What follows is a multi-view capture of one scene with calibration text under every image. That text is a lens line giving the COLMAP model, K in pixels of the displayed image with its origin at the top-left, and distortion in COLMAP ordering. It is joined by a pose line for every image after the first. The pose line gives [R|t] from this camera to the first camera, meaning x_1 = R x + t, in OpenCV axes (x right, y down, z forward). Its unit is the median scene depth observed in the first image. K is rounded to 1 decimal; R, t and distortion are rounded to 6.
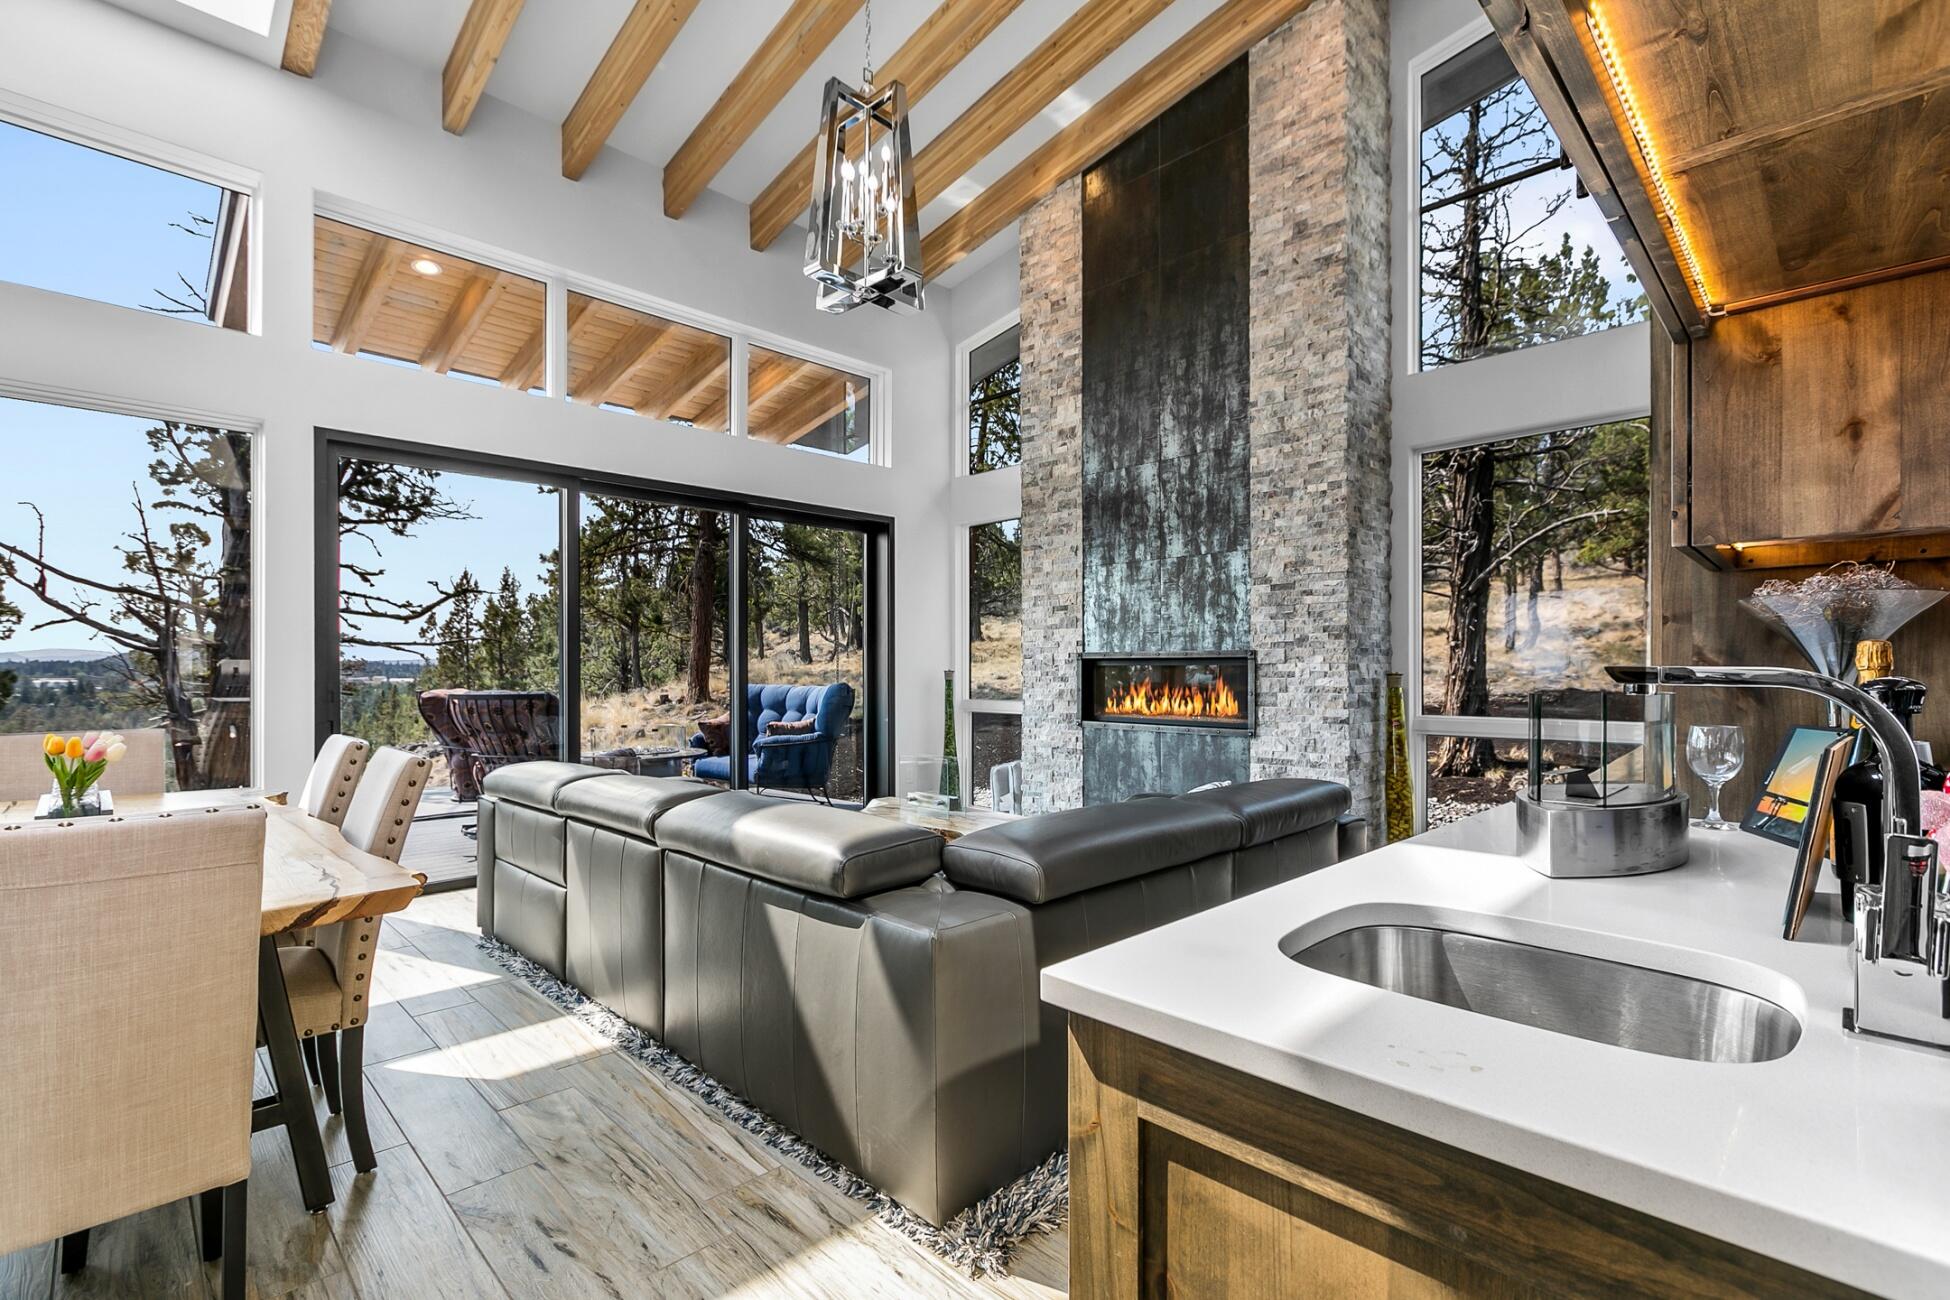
lens RADIAL K [[886.8, 0, 989.1], [0, 886.8, 673.9], [0, 0, 1]] dist [0.002330, 0.000001]
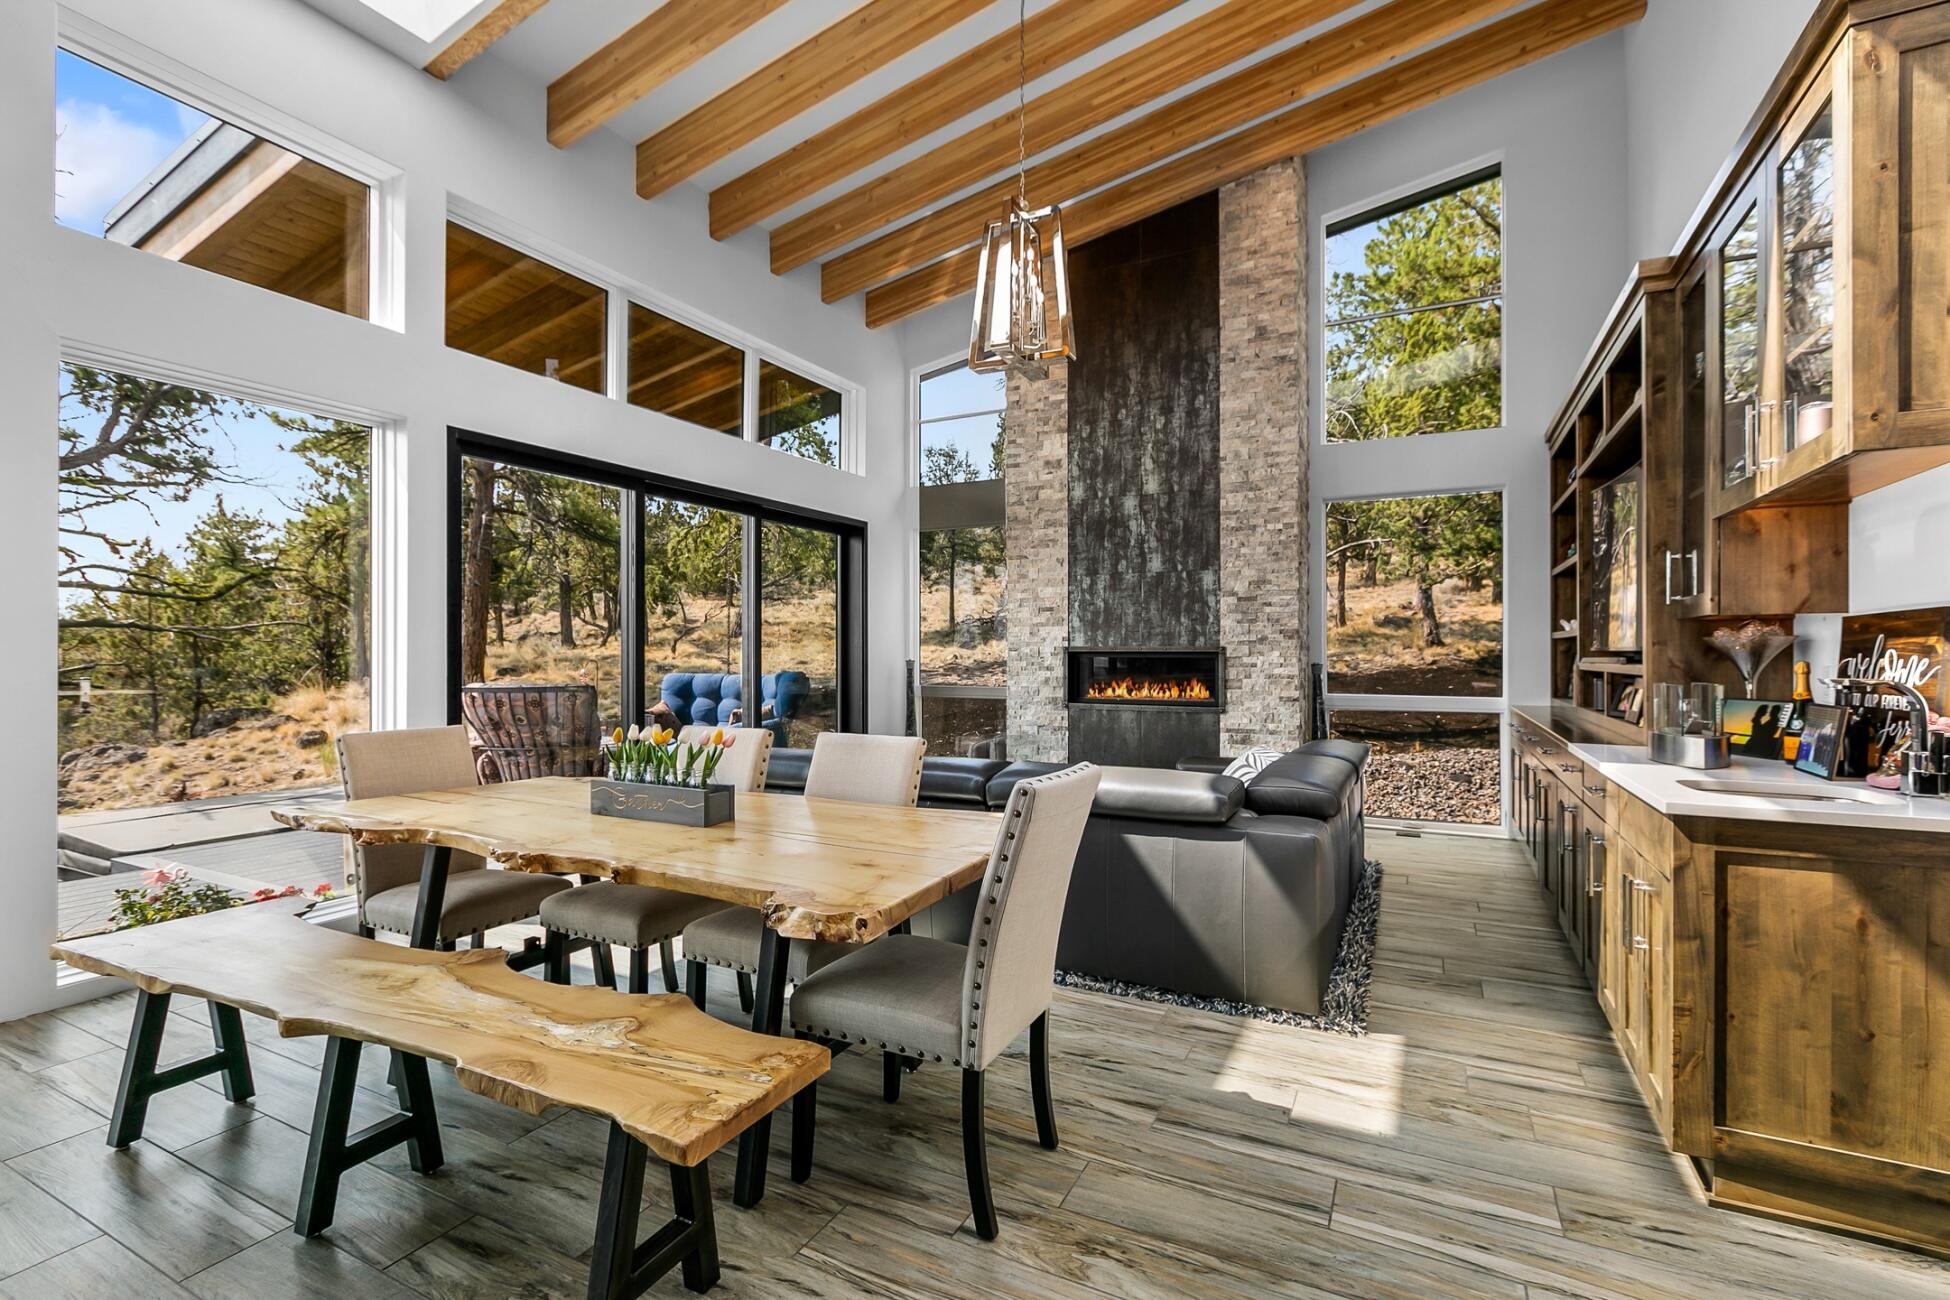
lens RADIAL K [[883.8, 0, 990.1], [0, 883.8, 656.7], [0, 0, 1]] dist [-0.000438, 0.000458]
pose [[0.950714, -0.001865, 0.310064, -0.425874], [0.001637, 0.999998, 0.000998, -0.013247], [-0.310065, -0.000441, 0.950715, -0.131530]]
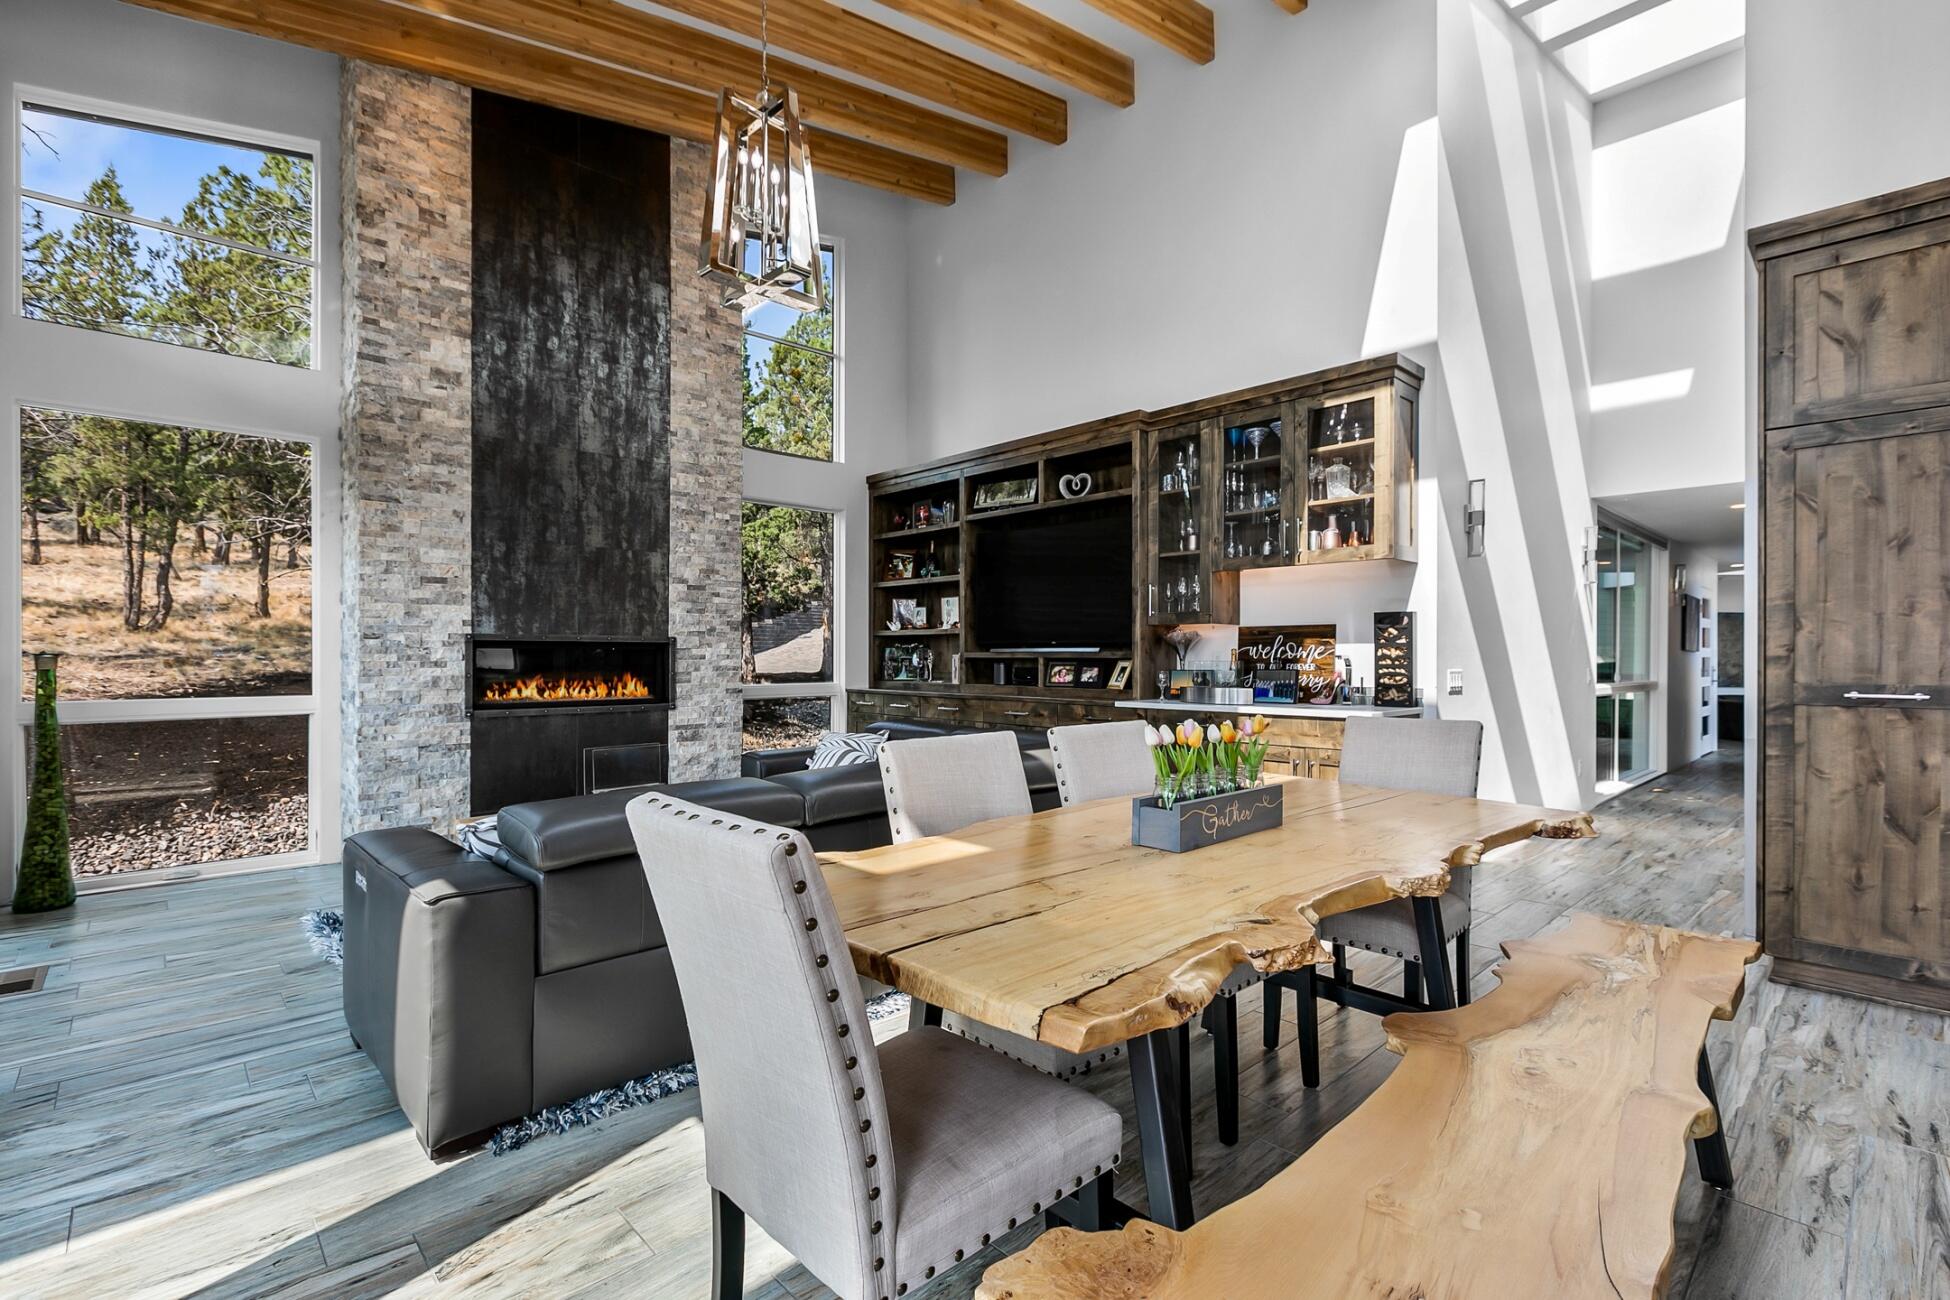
lens RADIAL K [[883.8, 0, 990.1], [0, 883.8, 656.7], [0, 0, 1]] dist [-0.000438, 0.000458]
pose [[0.012135, -0.008690, 0.999889, -0.885155], [-0.002009, 0.999960, 0.008715, -0.011232], [-0.999924, -0.002115, 0.012117, 0.543223]]
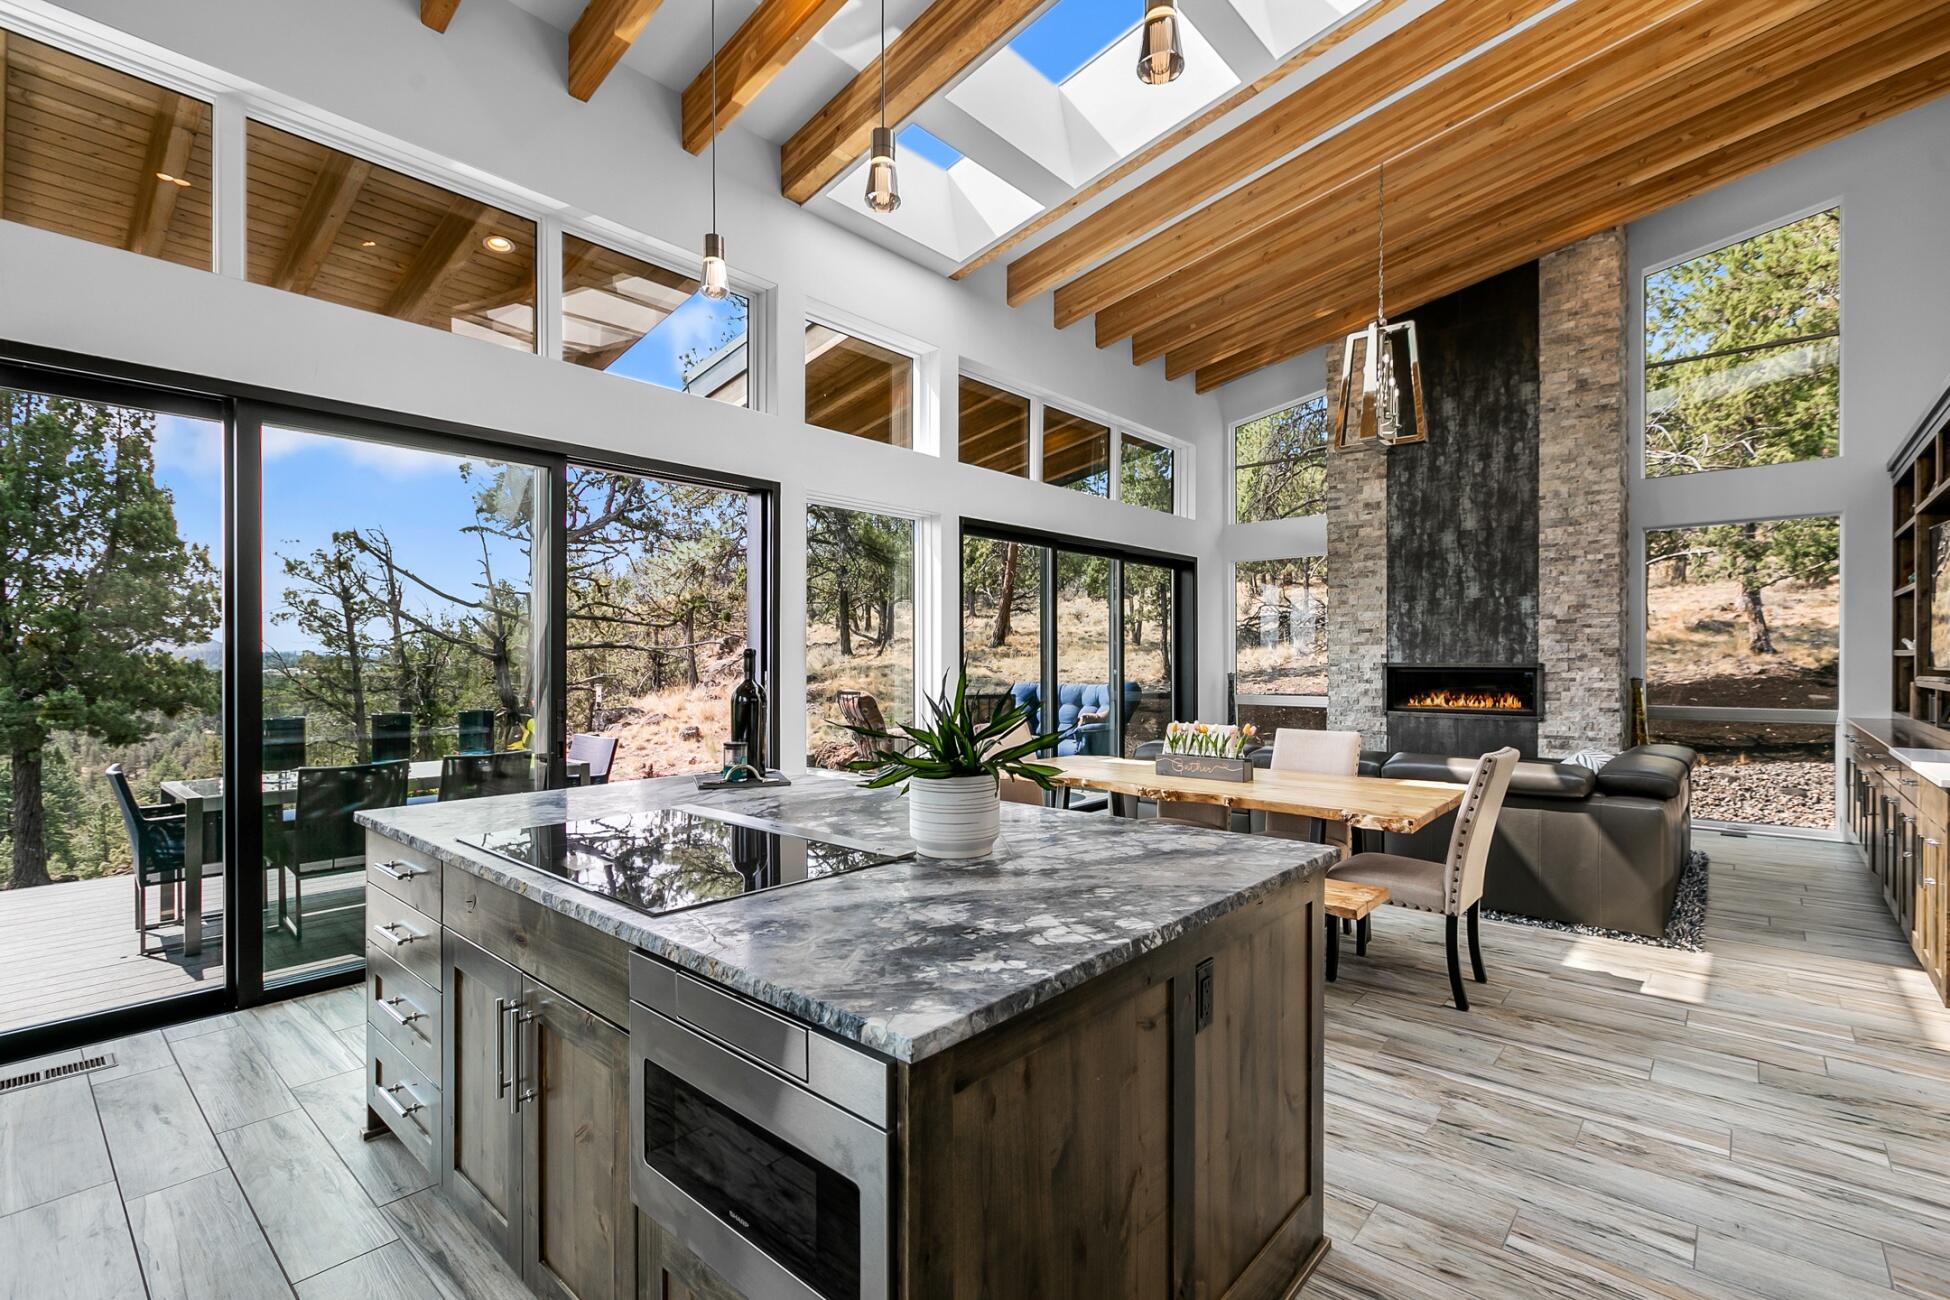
lens RADIAL K [[895.3, 0, 970.7], [0, 895.3, 671.0], [0, 0, 1]] dist [0.011302, -0.008803]
pose [[0.998290, -0.004822, 0.058250, -0.732652], [0.004253, 0.999942, 0.009889, -0.031950], [-0.058294, -0.009624, 0.998253, -0.440975]]
